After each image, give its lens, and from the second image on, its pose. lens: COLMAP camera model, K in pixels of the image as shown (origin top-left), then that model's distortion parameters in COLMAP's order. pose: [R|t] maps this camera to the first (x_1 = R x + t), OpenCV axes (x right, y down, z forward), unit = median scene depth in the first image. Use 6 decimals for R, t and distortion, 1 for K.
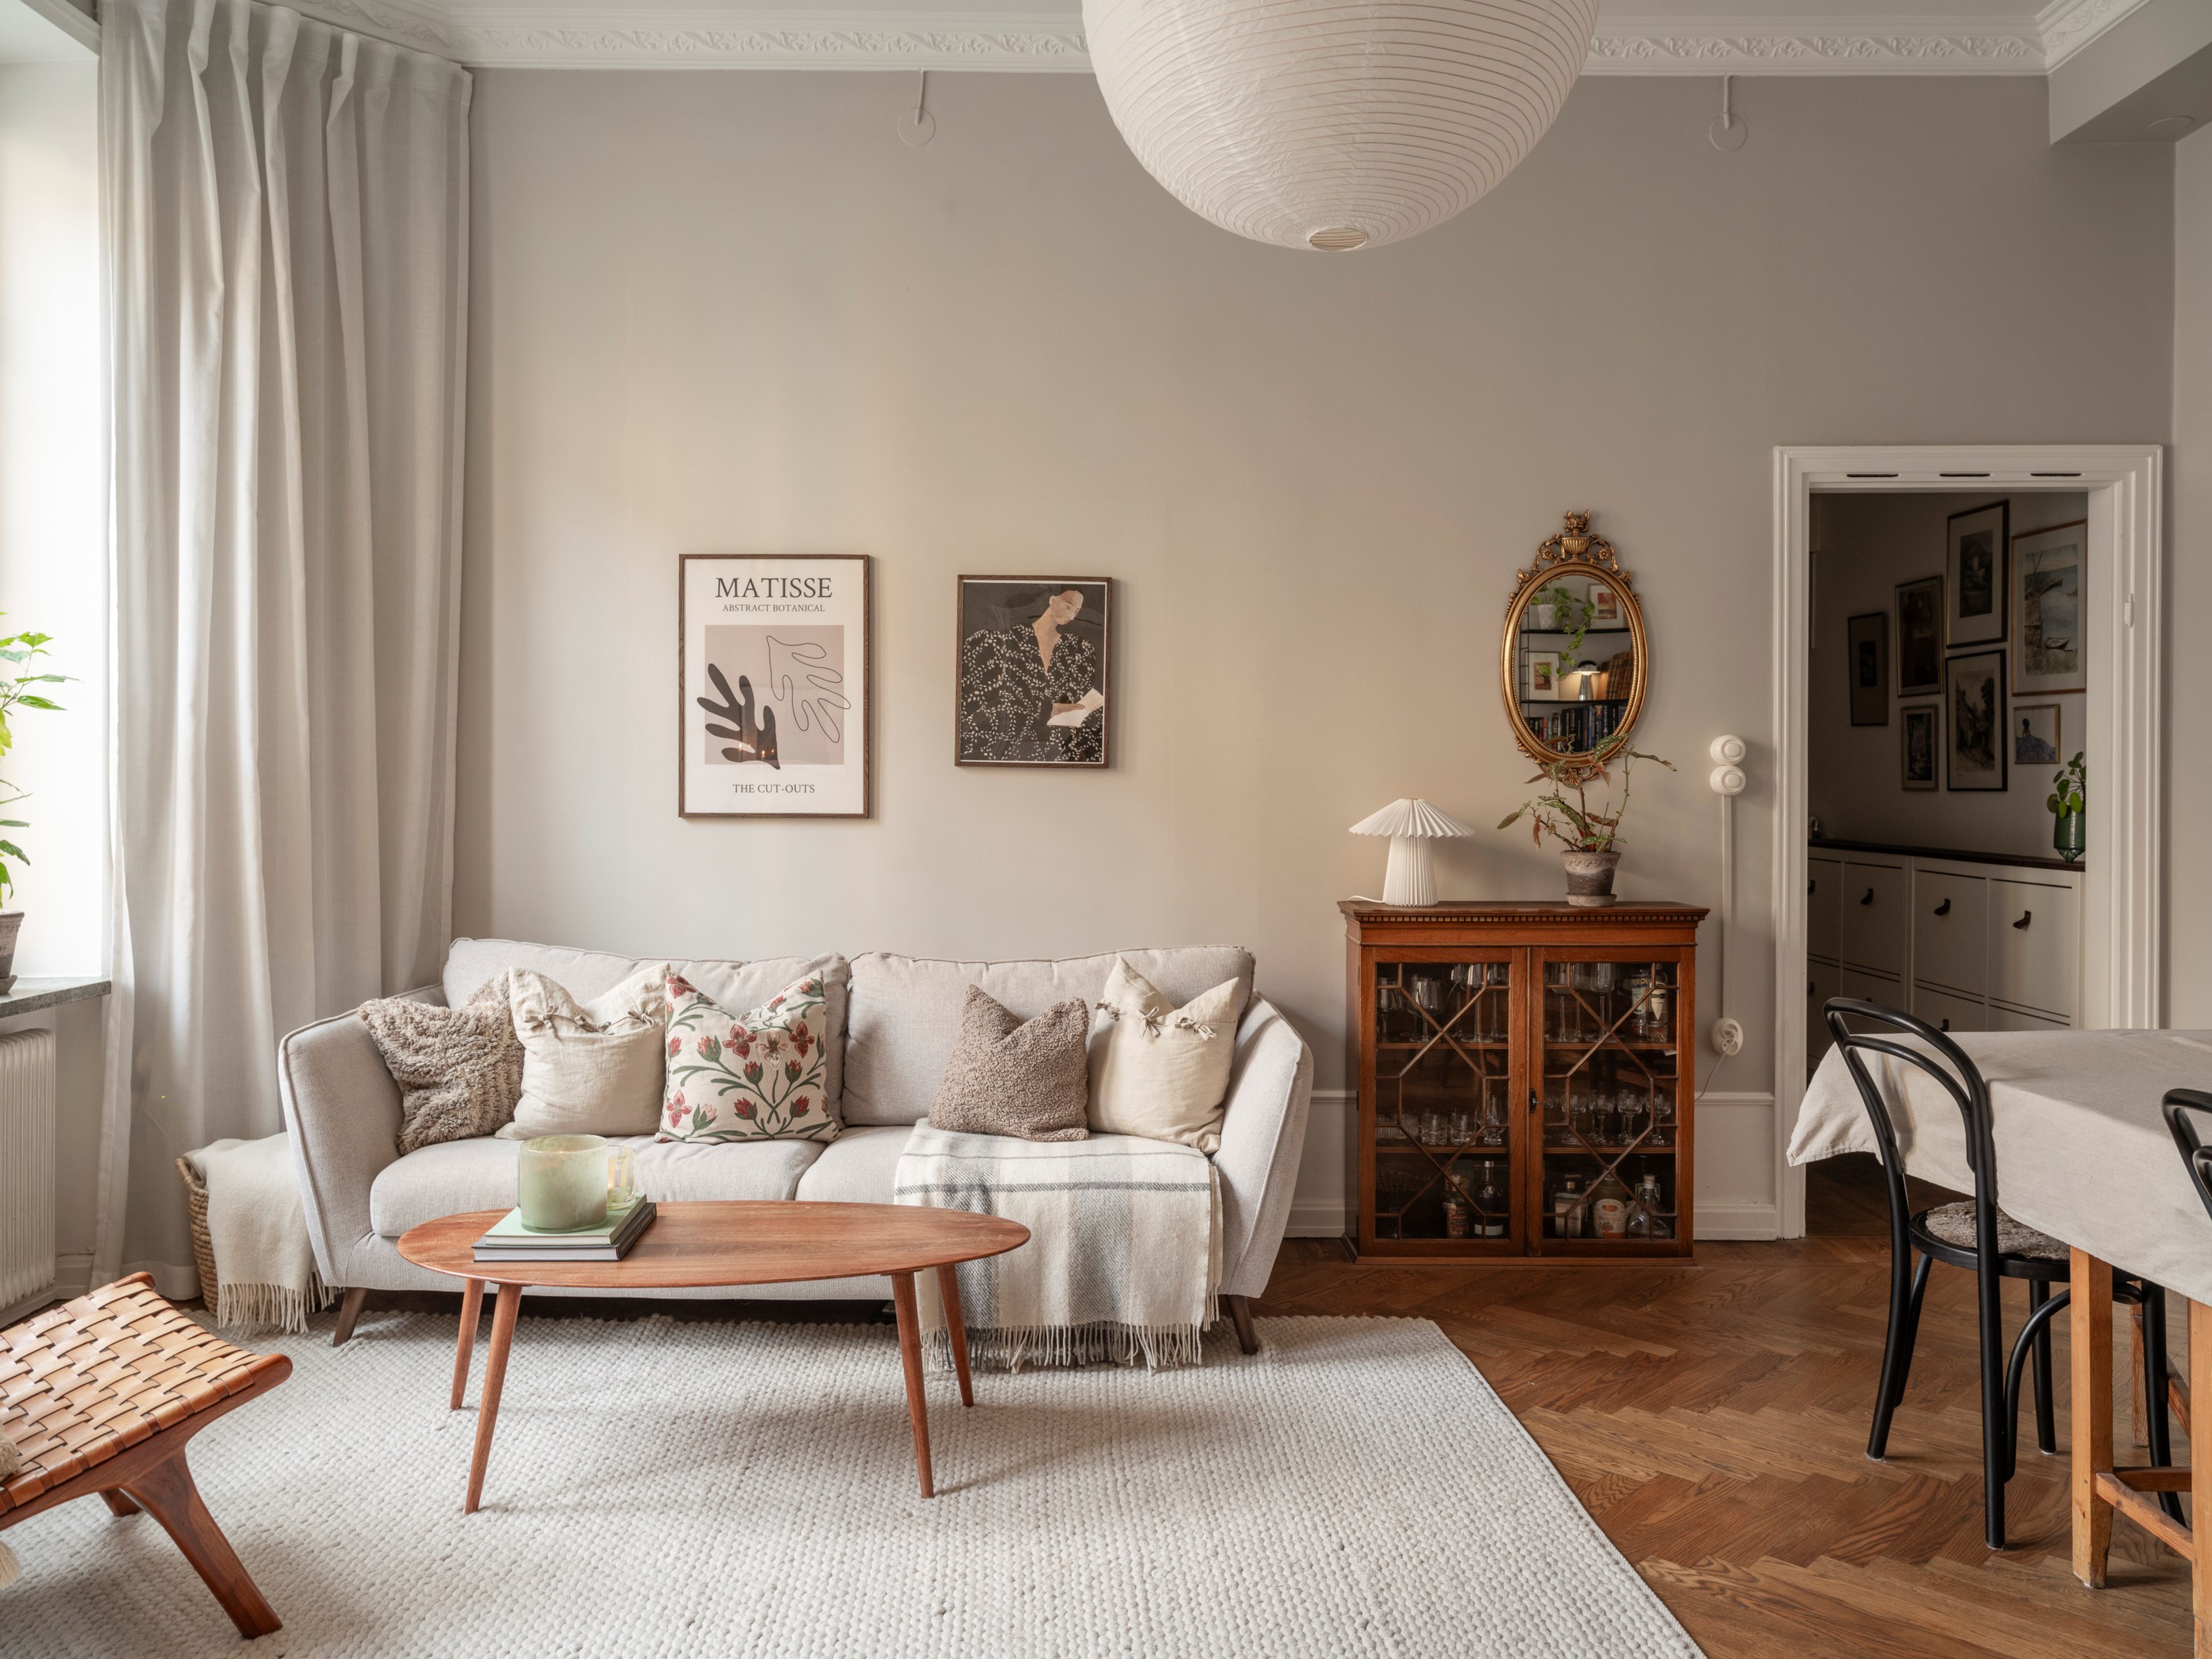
lens RADIAL K [[1715.6, 0, 1076.0], [0, 1715.6, 796.1], [0, 0, 1]] dist [-0.006508, 0.004137]
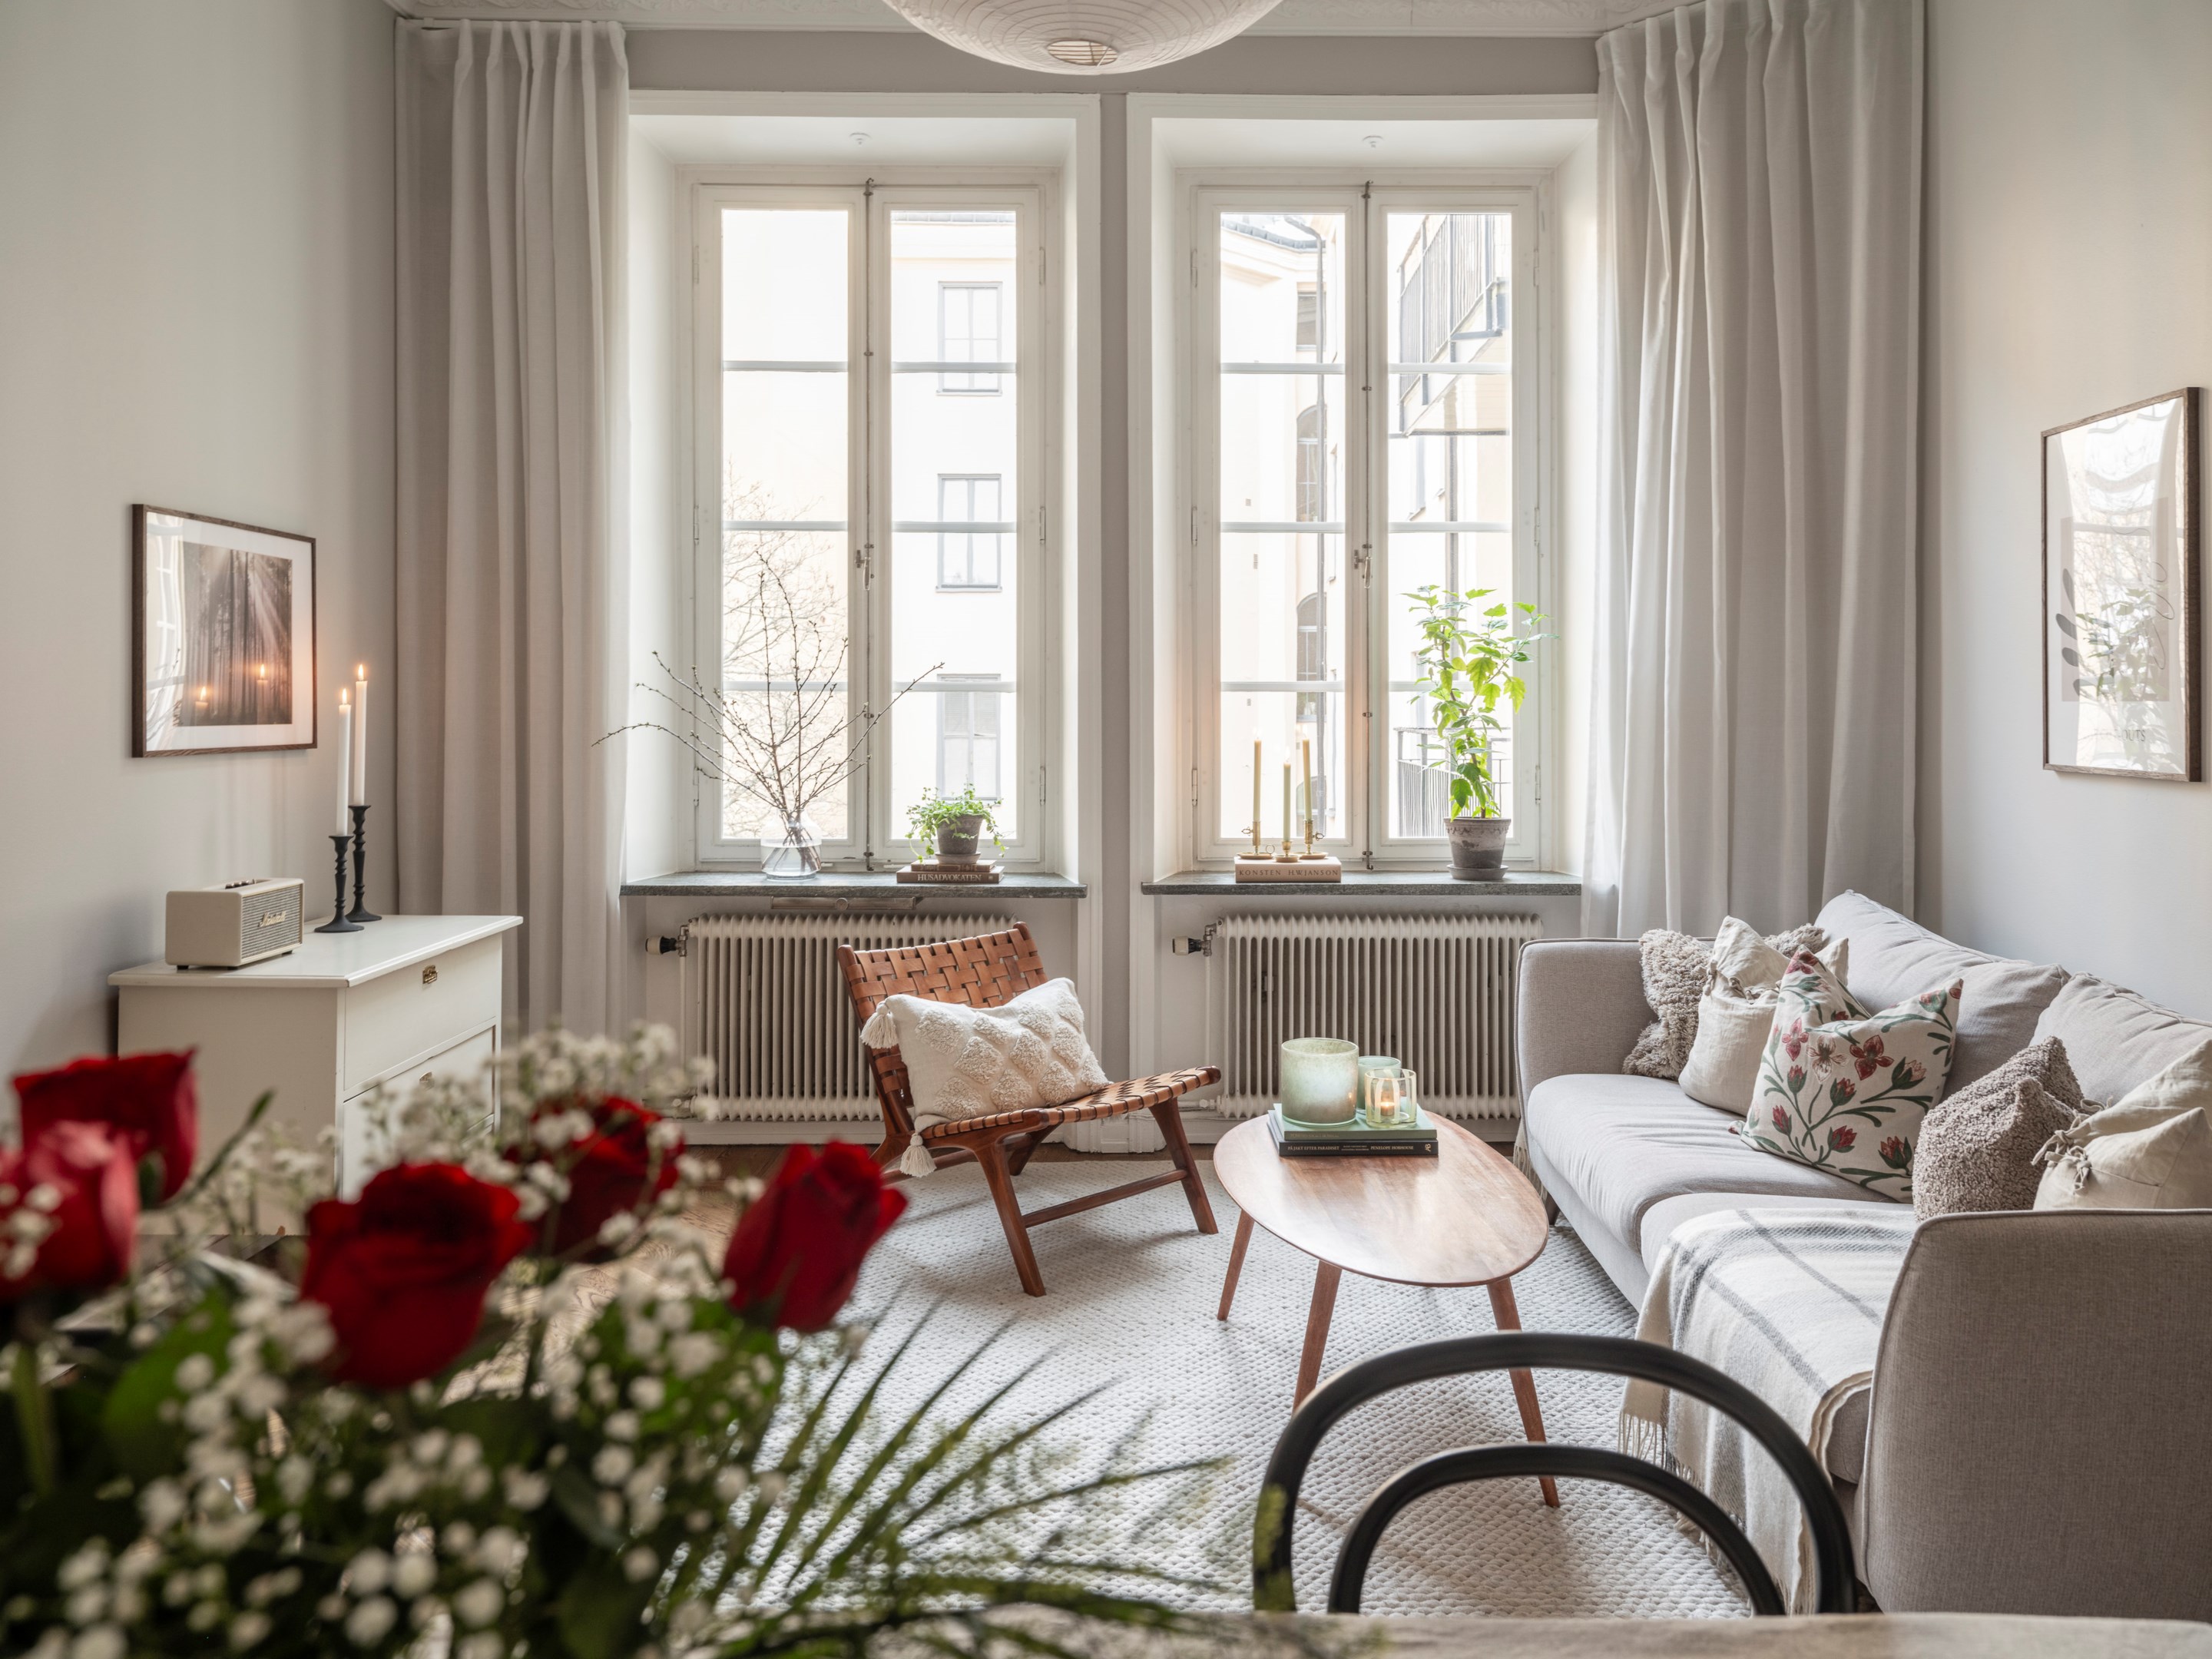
lens RADIAL K [[1697.5, 0, 1143.8], [0, 1697.5, 691.3], [0, 0, 1]] dist [-0.002332, 0.005191]
pose [[-0.011018, -0.009864, -0.999891, 0.621971], [-0.010730, 0.999895, -0.009746, -0.013058], [0.999882, 0.010622, -0.011123, 0.686305]]
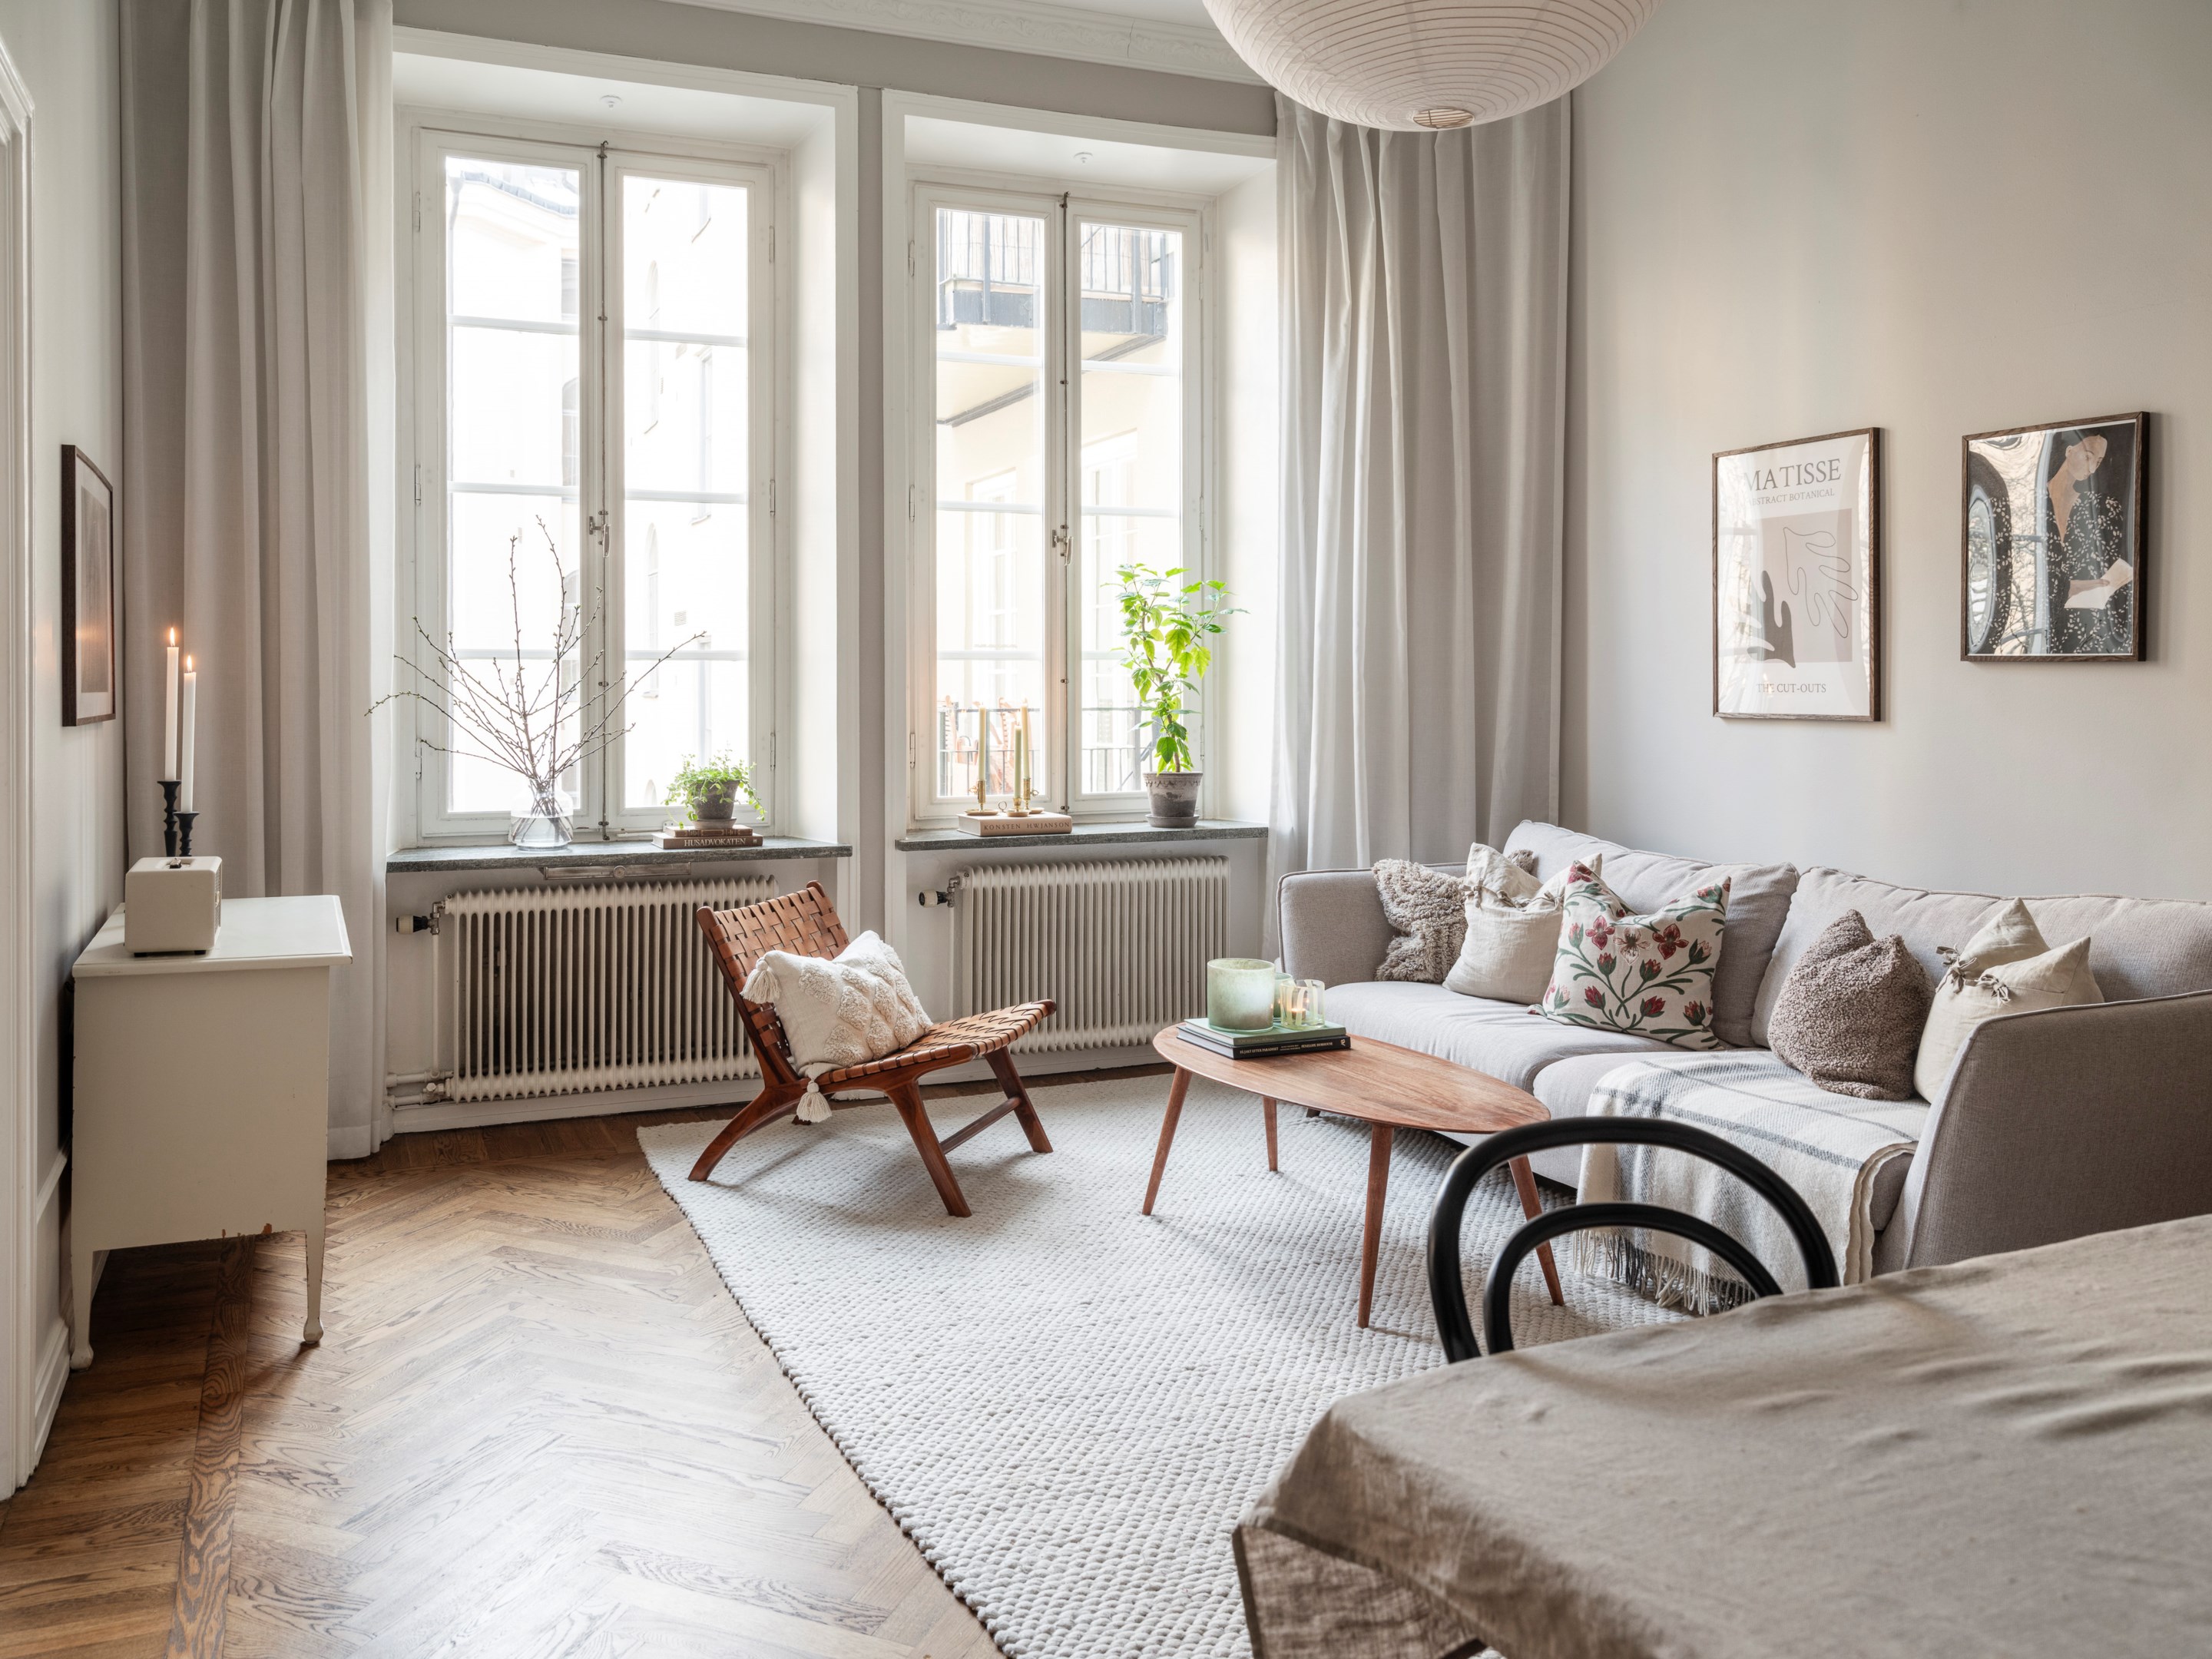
lens RADIAL K [[1733.5, 0, 926.8], [0, 1733.5, 682.9], [0, 0, 1]] dist [-0.000468, -0.003603]
pose [[0.336682, -0.004582, -0.941607, 0.645766], [-0.004681, 0.999968, -0.006540, 0.001427], [0.941607, 0.006610, 0.336649, 0.262392]]
